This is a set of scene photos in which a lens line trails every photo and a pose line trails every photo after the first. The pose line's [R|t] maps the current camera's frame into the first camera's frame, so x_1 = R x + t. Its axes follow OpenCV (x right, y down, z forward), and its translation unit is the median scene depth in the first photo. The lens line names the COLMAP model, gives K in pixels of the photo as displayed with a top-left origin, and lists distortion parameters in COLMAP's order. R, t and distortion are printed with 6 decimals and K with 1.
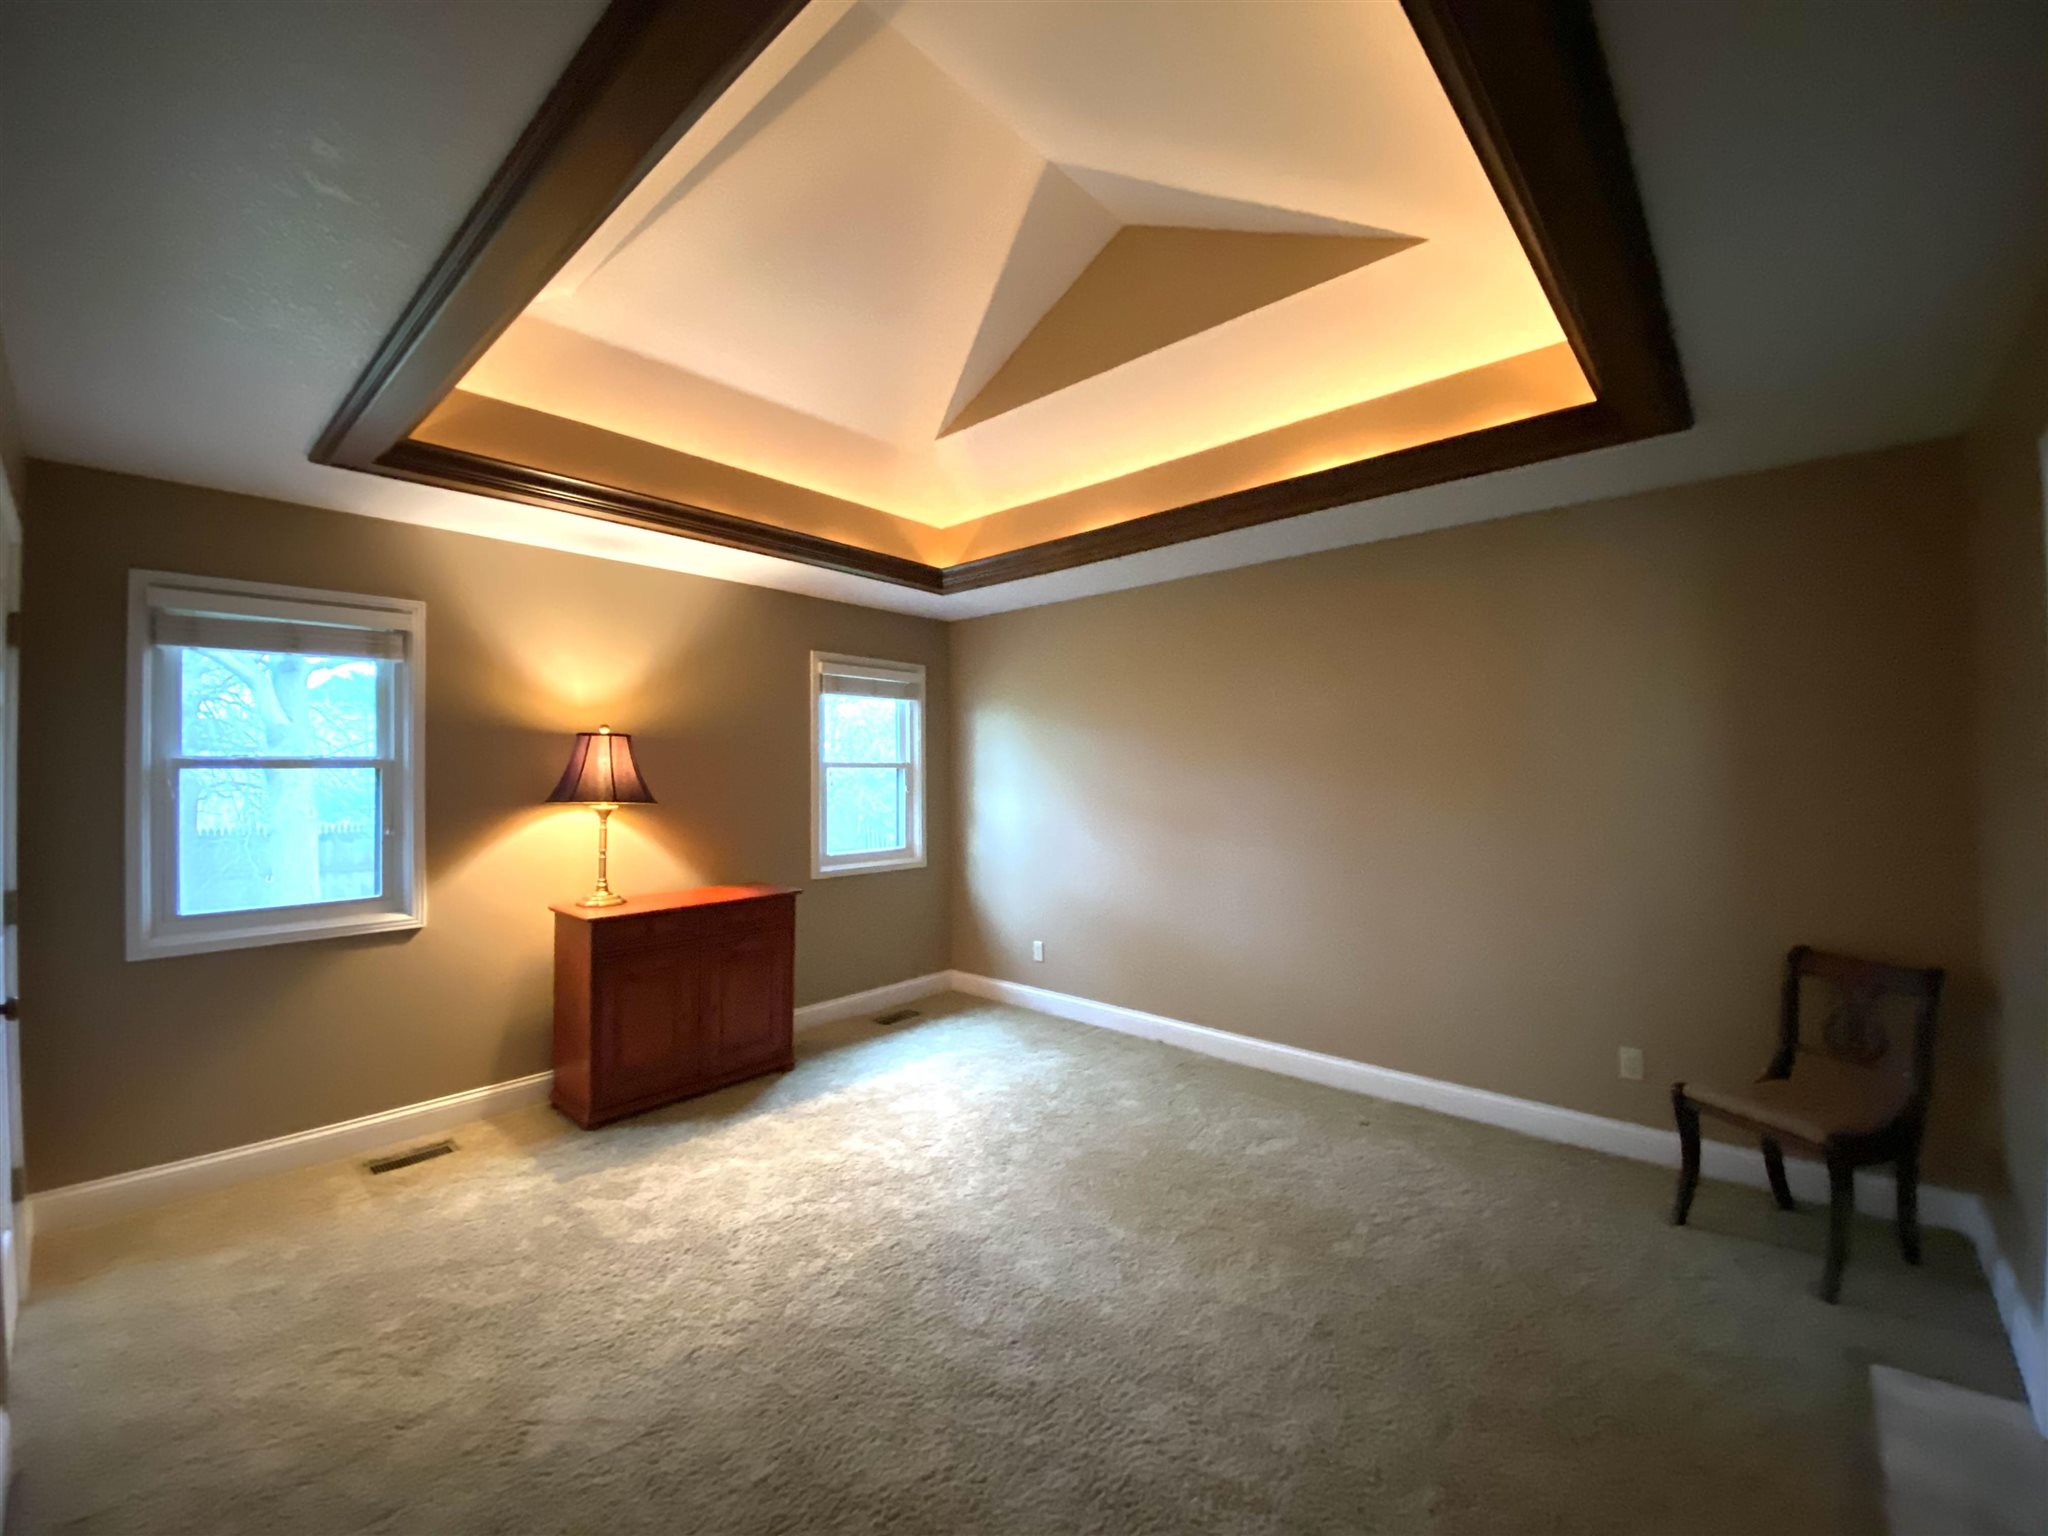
lens RADIAL K [[832.8, 0, 1024.0], [0, 832.8, 760.5], [0, 0, 1]] dist [0.081591, -0.051568]
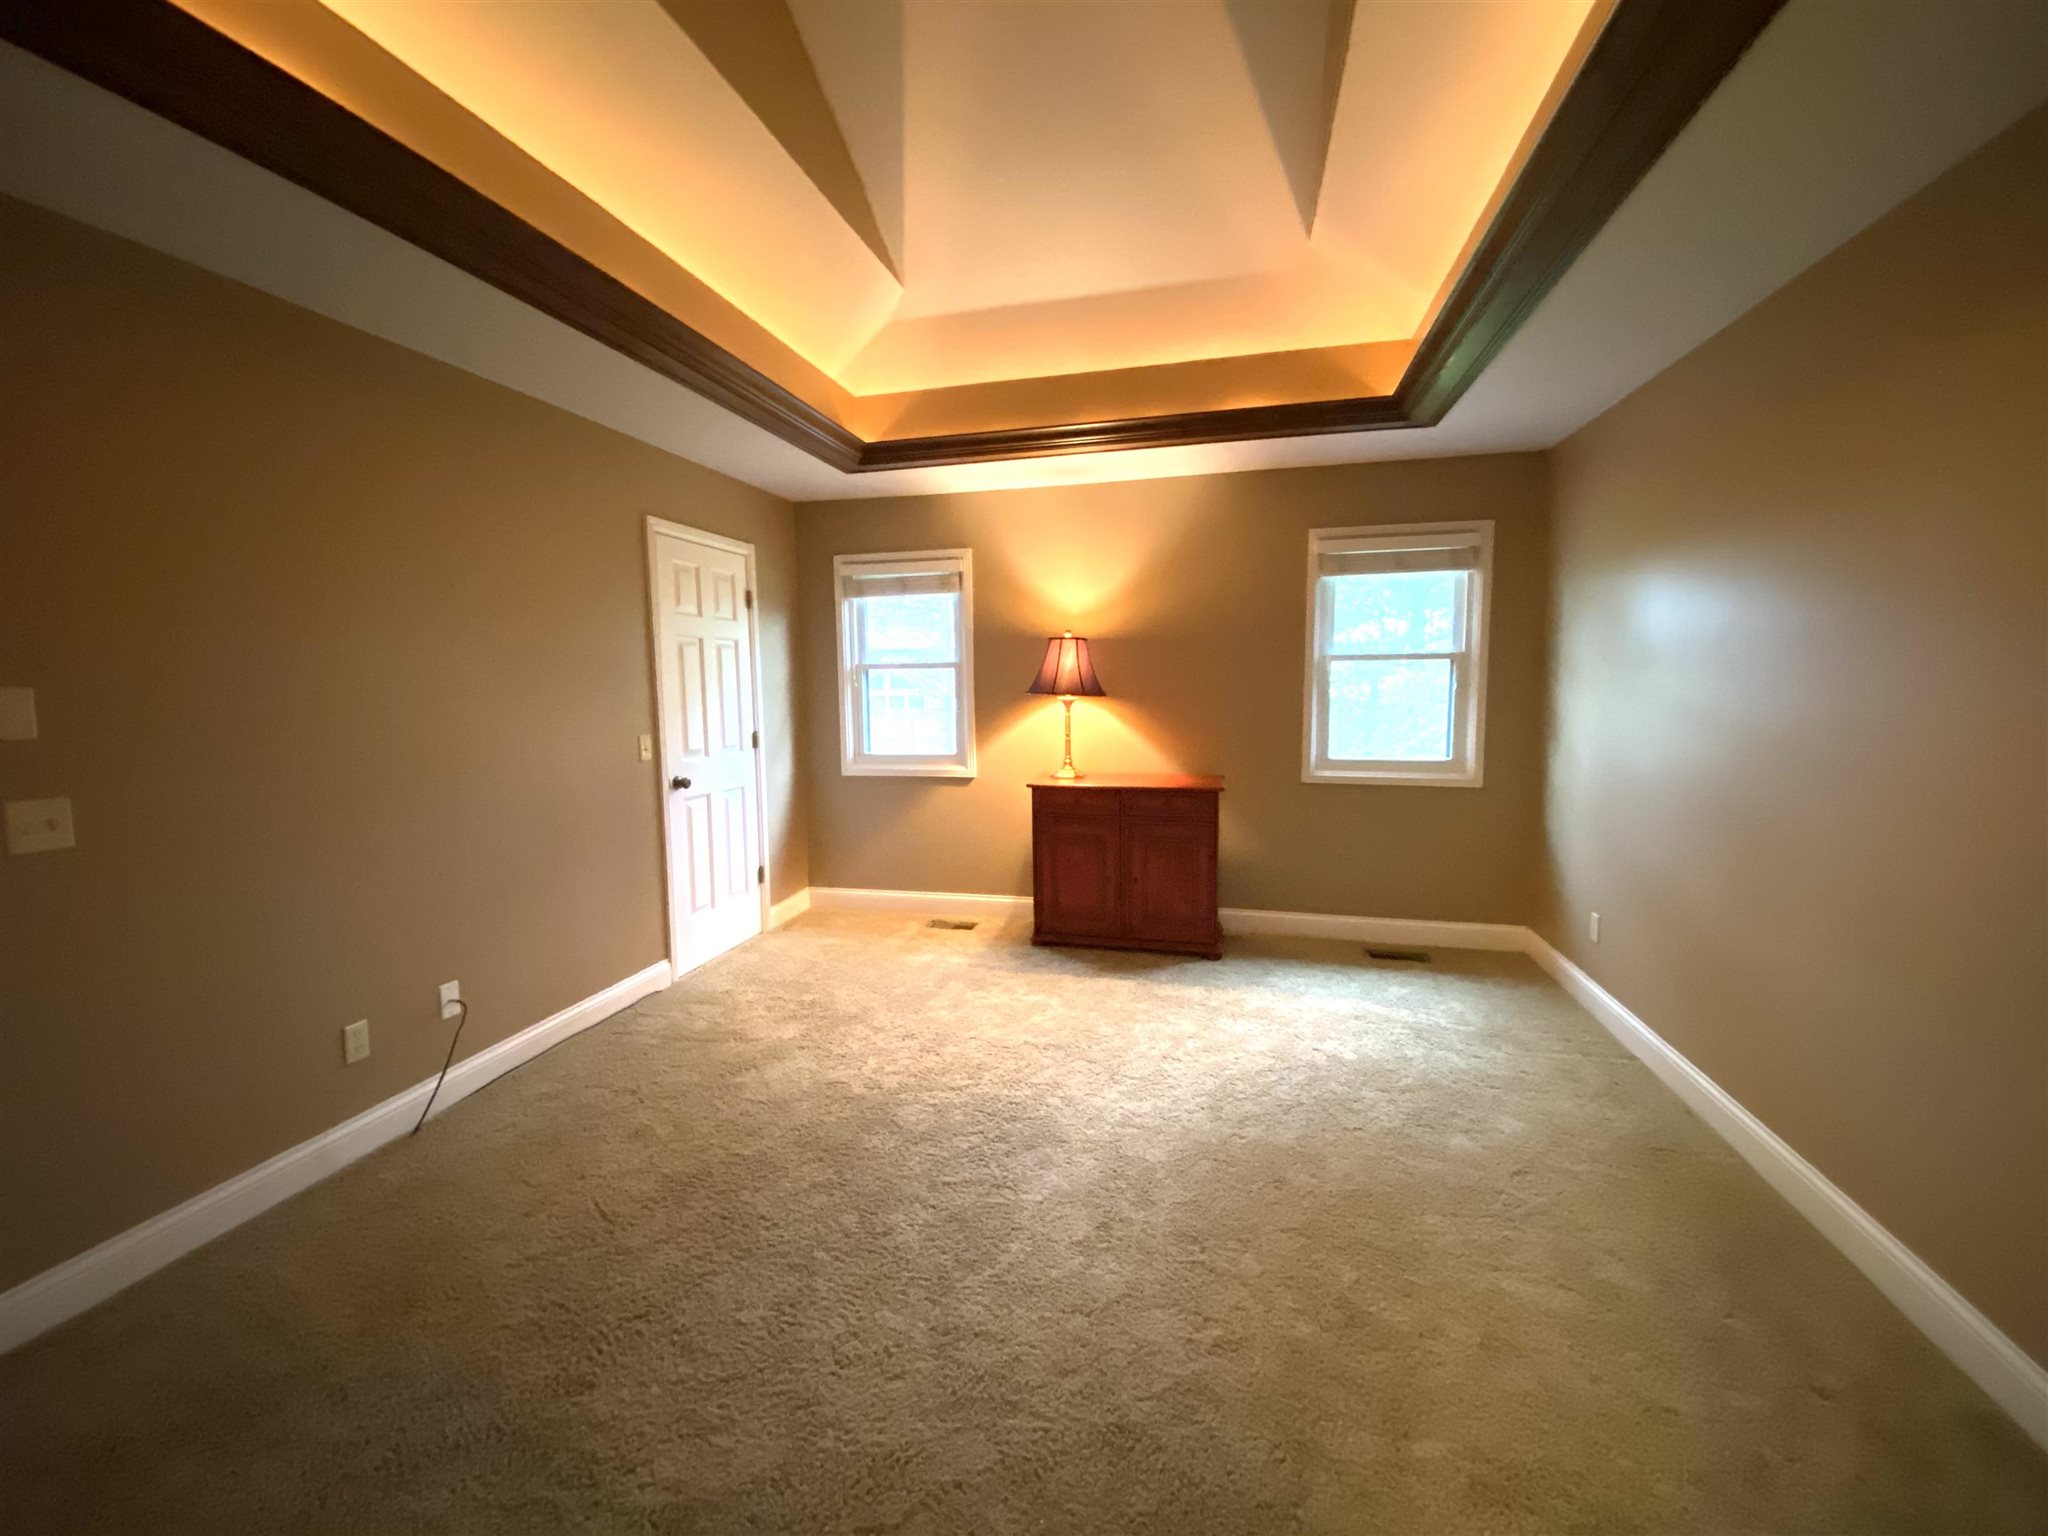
lens RADIAL K [[832.8, 0, 1024.0], [0, 832.8, 760.5], [0, 0, 1]] dist [0.081591, -0.051568]
pose [[0.478253, 0.088687, -0.873733, 0.580878], [0.022974, 0.993284, 0.113397, 0.006630], [0.877922, -0.074306, 0.473003, 0.404472]]
